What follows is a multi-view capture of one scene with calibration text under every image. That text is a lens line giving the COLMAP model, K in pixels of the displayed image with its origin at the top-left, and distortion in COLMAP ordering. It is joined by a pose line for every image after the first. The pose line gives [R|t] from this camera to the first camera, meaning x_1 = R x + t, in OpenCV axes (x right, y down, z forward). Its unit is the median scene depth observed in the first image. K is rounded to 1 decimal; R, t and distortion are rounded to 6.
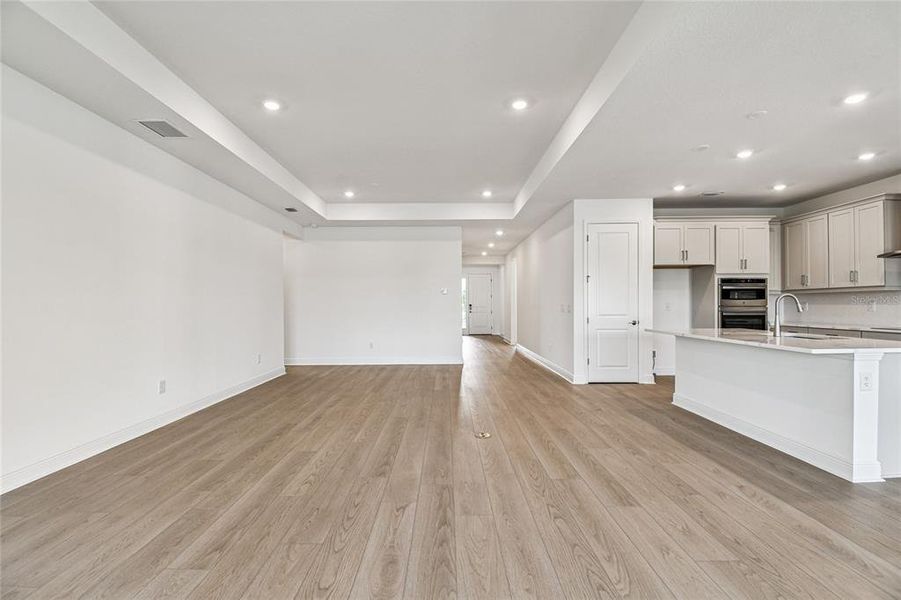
lens RADIAL K [[400.8, 0, 449.7], [0, 400.8, 302.9], [0, 0, 1]] dist [0.000567, -0.000288]
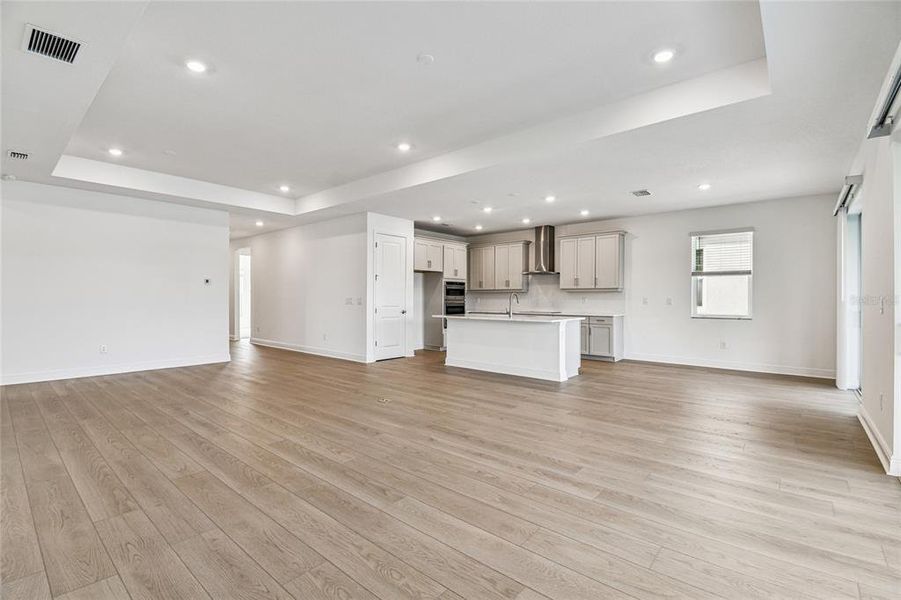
lens RADIAL K [[400.8, 0, 449.7], [0, 400.8, 302.9], [0, 0, 1]] dist [0.000567, -0.000288]
pose [[0.656909, -0.001141, 0.753969, -0.453019], [-0.012592, 0.999843, 0.012484, 0.000670], [-0.753865, -0.017694, 0.656792, 0.006246]]
